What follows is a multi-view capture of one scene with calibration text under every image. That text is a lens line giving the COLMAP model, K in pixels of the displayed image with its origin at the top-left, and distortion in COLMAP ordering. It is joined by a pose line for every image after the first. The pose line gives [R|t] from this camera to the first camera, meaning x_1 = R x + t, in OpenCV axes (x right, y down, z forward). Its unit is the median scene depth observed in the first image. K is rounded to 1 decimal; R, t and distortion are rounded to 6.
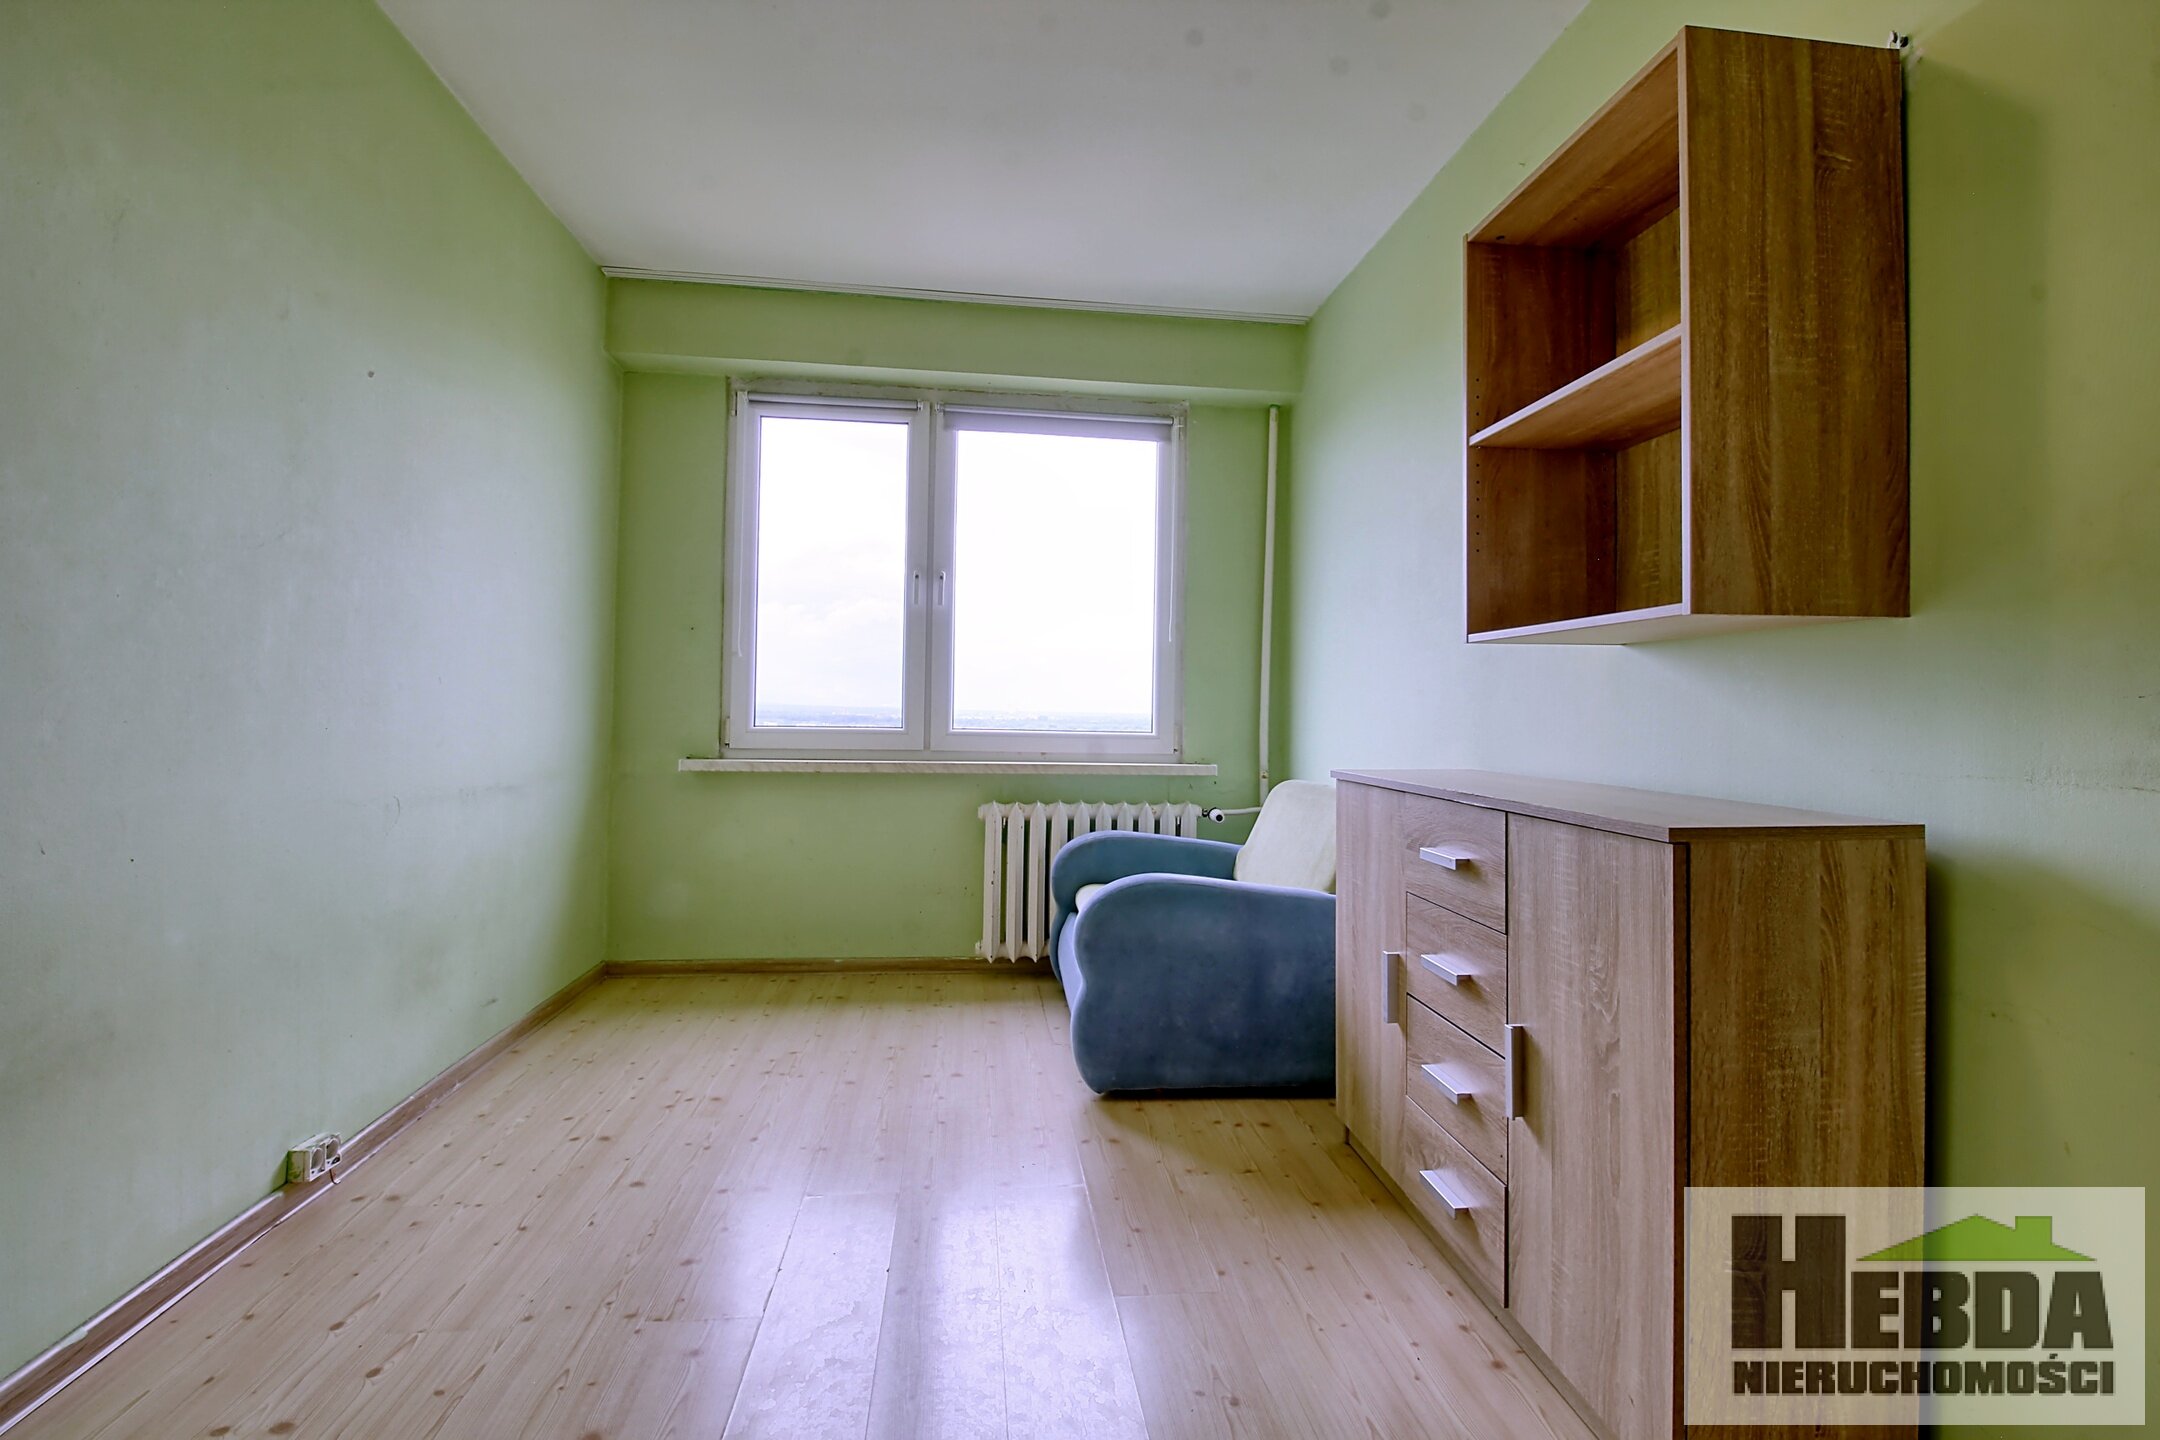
lens RADIAL K [[1010.0, 0, 1075.1], [0, 1010.0, 720.3], [0, 0, 1]] dist [-0.009494, -0.000950]
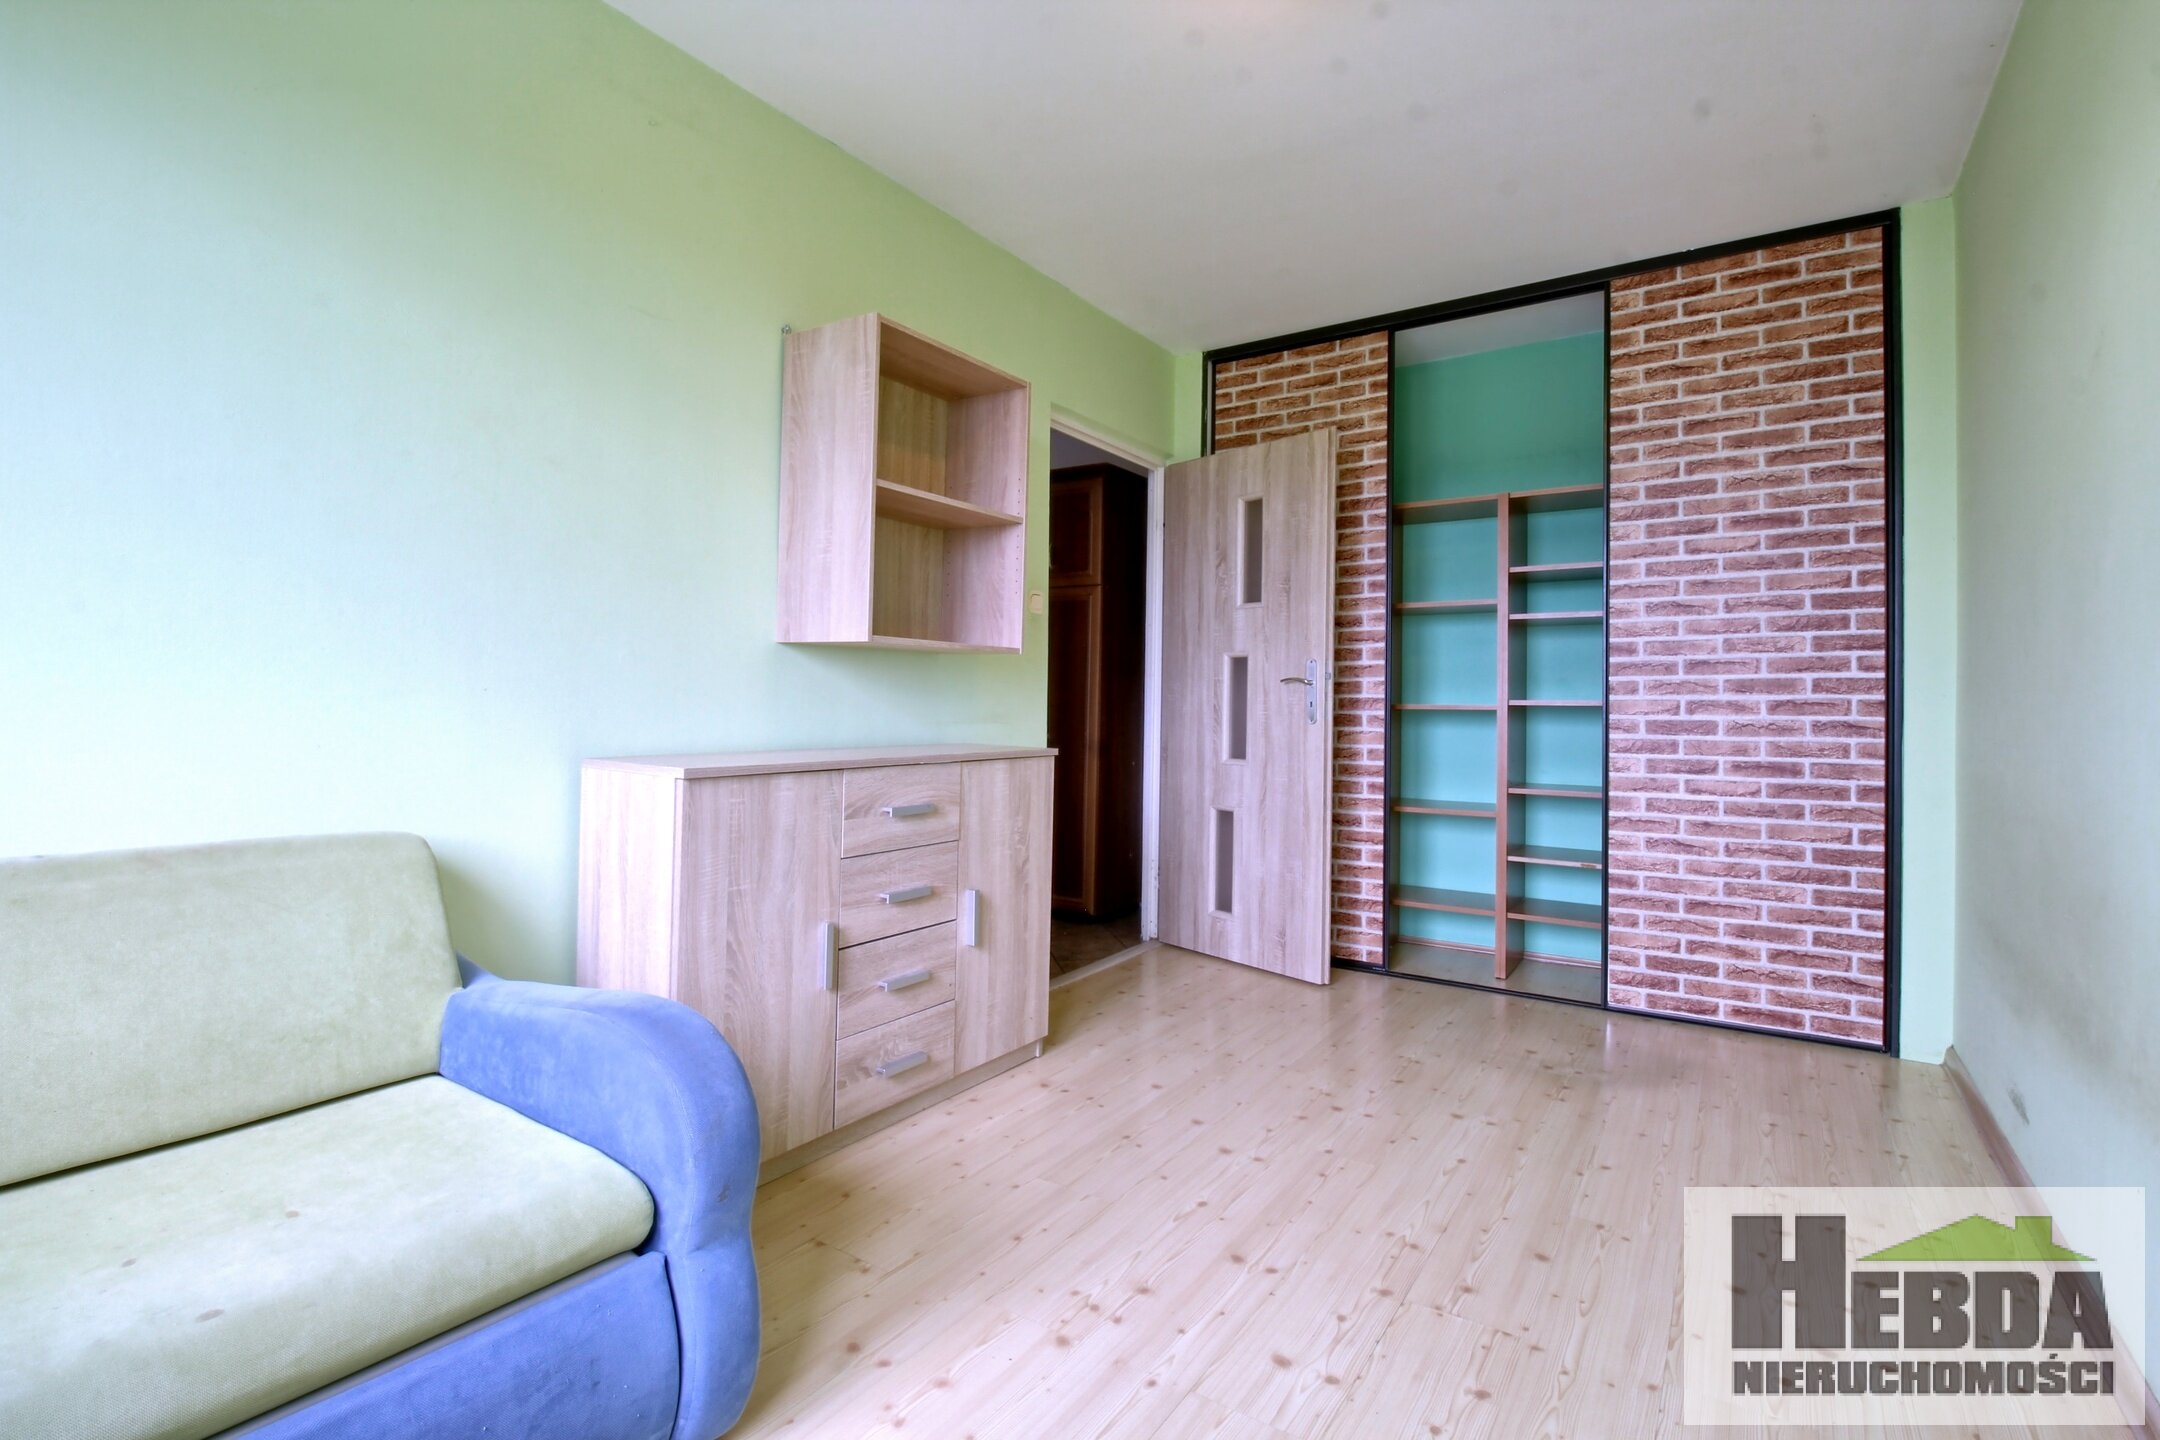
lens RADIAL K [[1010.0, 0, 1082.4], [0, 1010.0, 717.6], [0, 0, 1]] dist [-0.009494, -0.000950]
pose [[-0.768230, -0.029062, 0.639514, -0.769082], [-0.011680, 0.999439, 0.031388, -0.032512], [-0.640067, 0.016644, -0.768139, 2.208104]]
